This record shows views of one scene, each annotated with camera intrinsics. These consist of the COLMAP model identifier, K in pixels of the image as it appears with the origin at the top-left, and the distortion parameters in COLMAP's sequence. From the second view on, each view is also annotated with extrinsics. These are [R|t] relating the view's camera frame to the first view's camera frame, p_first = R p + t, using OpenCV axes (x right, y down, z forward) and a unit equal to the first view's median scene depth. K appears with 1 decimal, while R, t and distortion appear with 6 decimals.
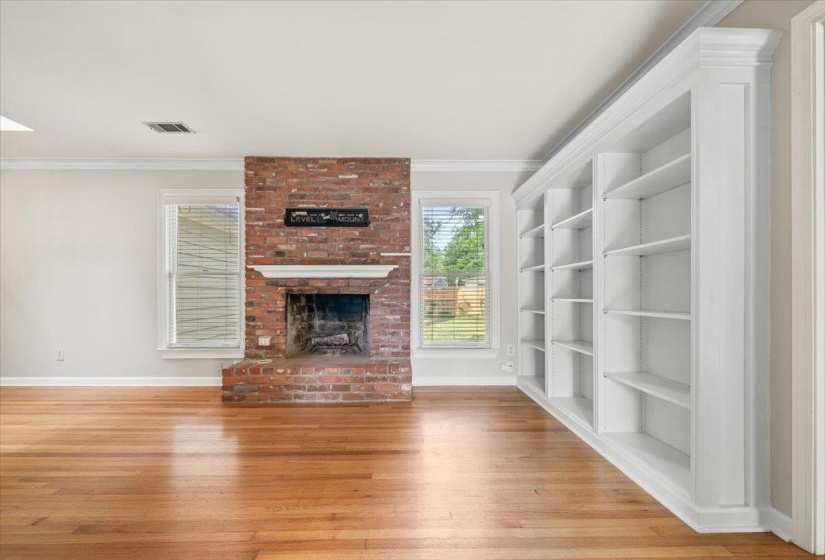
lens RADIAL K [[336.3, 0, 410.0], [0, 336.3, 291.6], [0, 0, 1]] dist [-0.000274, -0.000161]
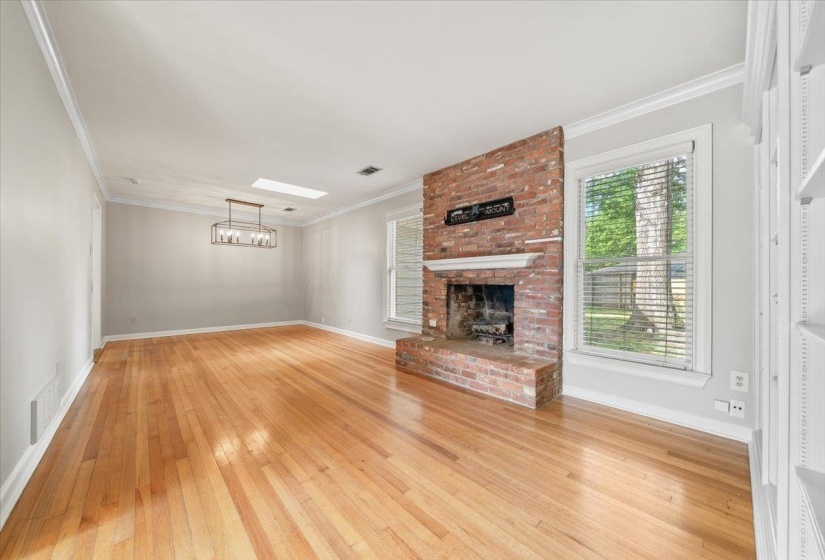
lens RADIAL K [[299.0, 0, 409.9], [0, 299.0, 281.7], [0, 0, 1]] dist [-0.001280, -0.000186]
pose [[0.659248, 0.002298, -0.751922, 0.322549], [-0.005021, 0.999986, -0.001346, 0.000802], [0.751909, 0.004662, 0.659250, 0.219034]]
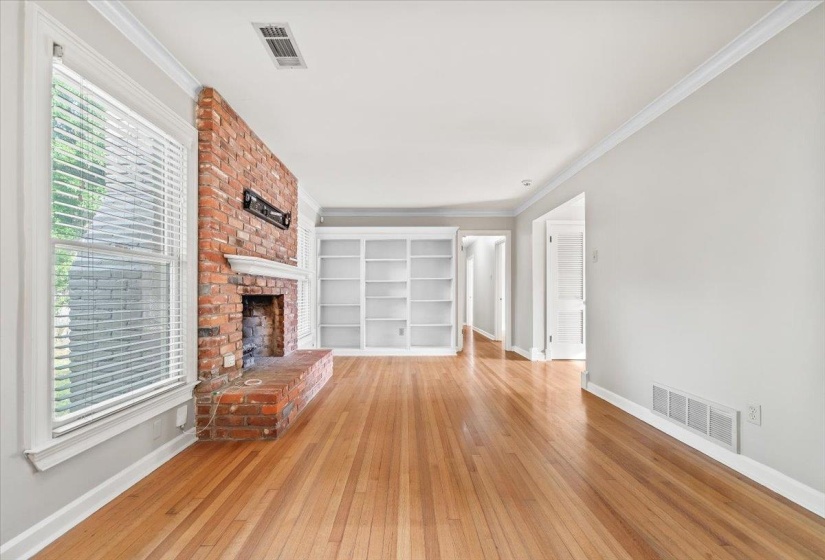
lens RADIAL K [[312.9, 0, 405.8], [0, 312.9, 291.1], [0, 0, 1]] dist [-0.001302, -0.000114]
pose [[0.015650, 0.010361, 0.999824, -1.087923], [-0.003799, 0.999940, -0.010302, 0.003826], [-0.999870, -0.003637, 0.015689, 0.604825]]
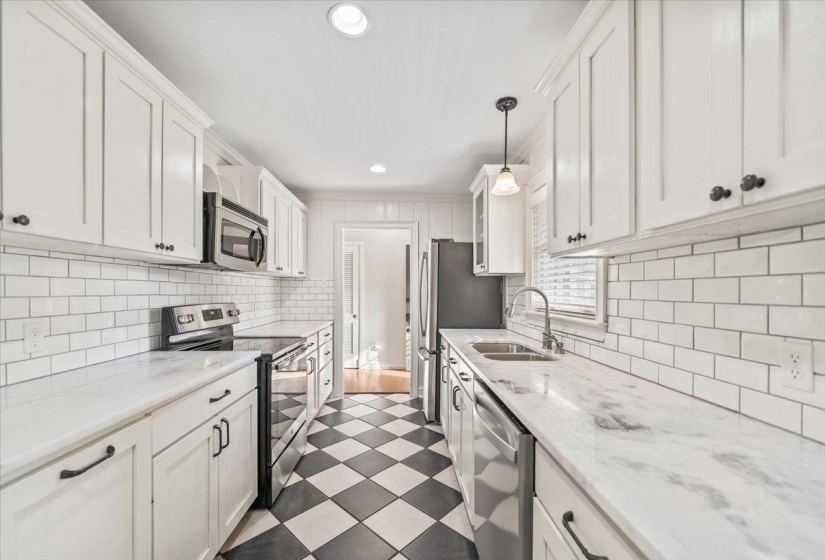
lens RADIAL K [[330.3, 0, 410.6], [0, 330.3, 293.1], [0, 0, 1]] dist [-0.002645, -0.000134]
pose [[-0.011969, -0.000657, 0.999928, -1.293526], [-0.000770, 0.999999, 0.000648, -0.072914], [-0.999928, -0.000763, -0.011969, -0.364405]]
